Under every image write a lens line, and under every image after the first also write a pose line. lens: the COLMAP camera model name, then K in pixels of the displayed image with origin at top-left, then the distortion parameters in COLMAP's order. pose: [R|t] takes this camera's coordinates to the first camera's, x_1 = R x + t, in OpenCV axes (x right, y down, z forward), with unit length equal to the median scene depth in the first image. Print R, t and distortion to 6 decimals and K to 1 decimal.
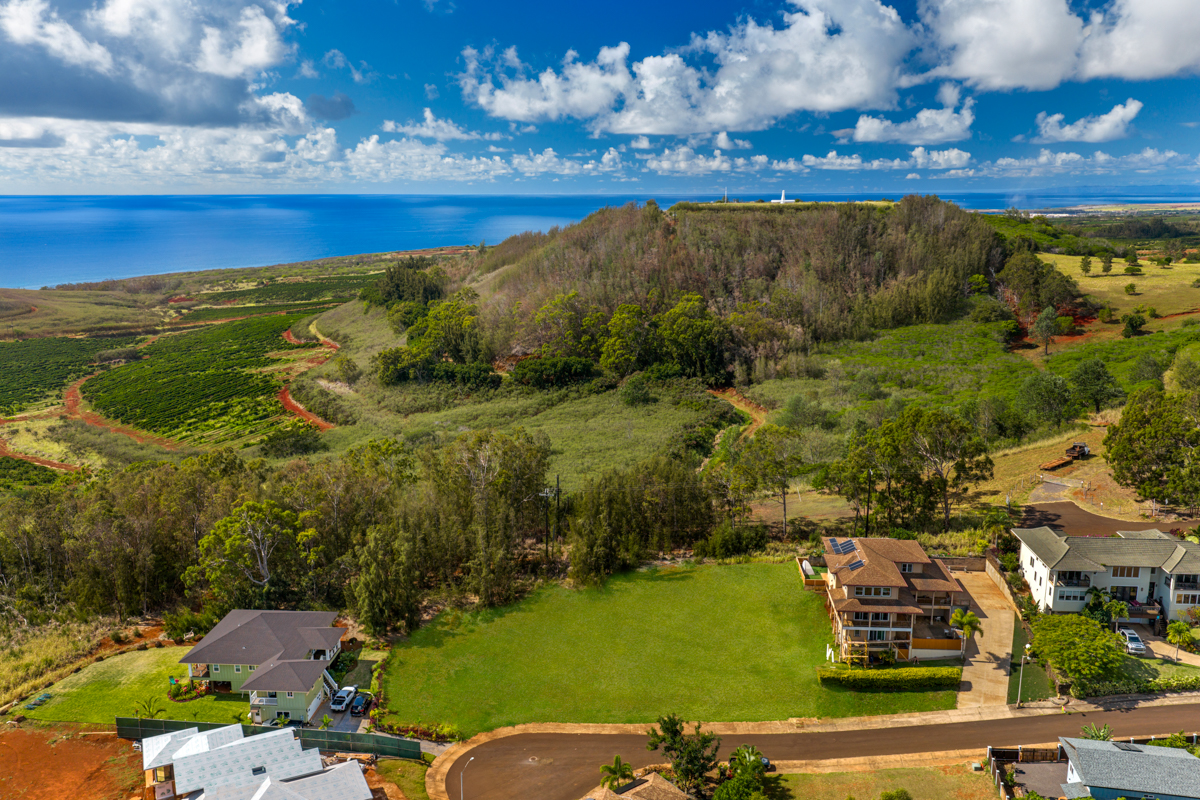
lens RADIAL K [[975.4, 0, 606.2], [0, 975.4, 401.0], [0, 0, 1]] dist [0.075209, -0.152795]
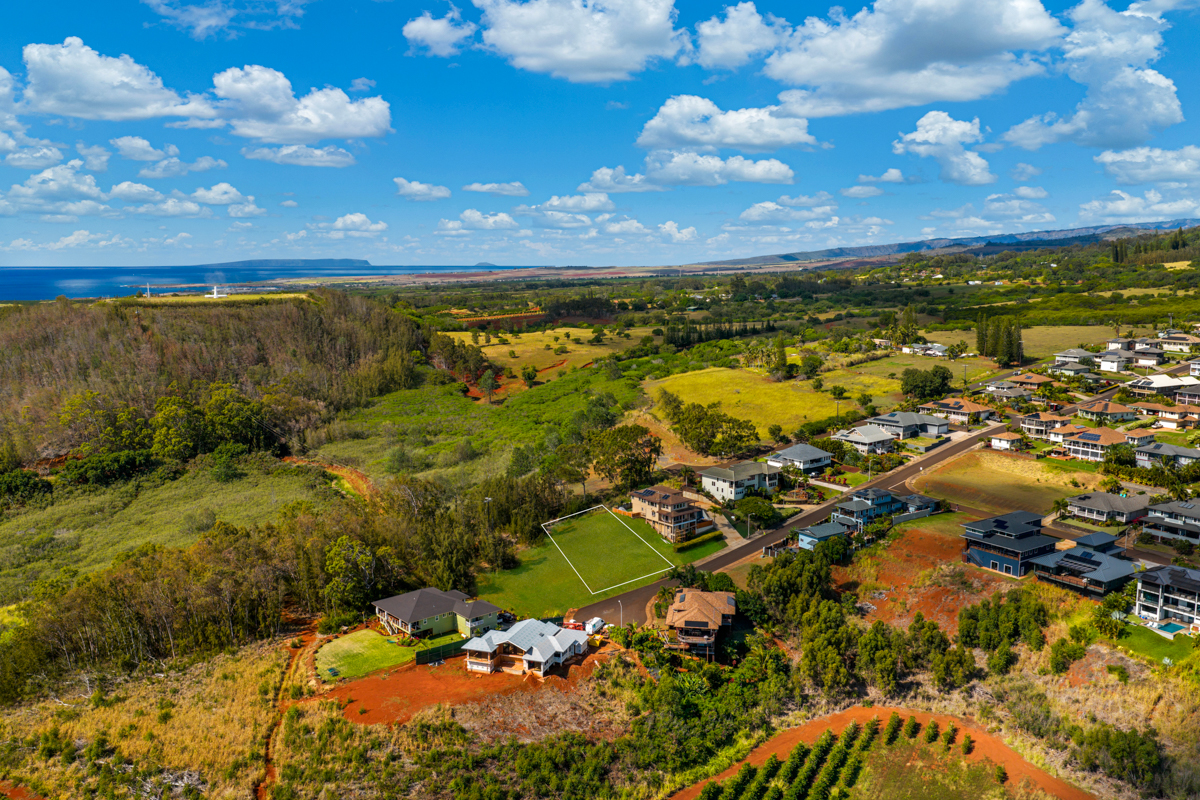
lens RADIAL K [[975.4, 0, 606.2], [0, 975.4, 401.0], [0, 0, 1]] dist [0.075209, -0.152795]
pose [[0.709396, -0.100316, 0.697635, -0.411552], [0.149531, 0.988708, -0.009881, -0.010338], [-0.688766, 0.111328, 0.716386, -0.135563]]
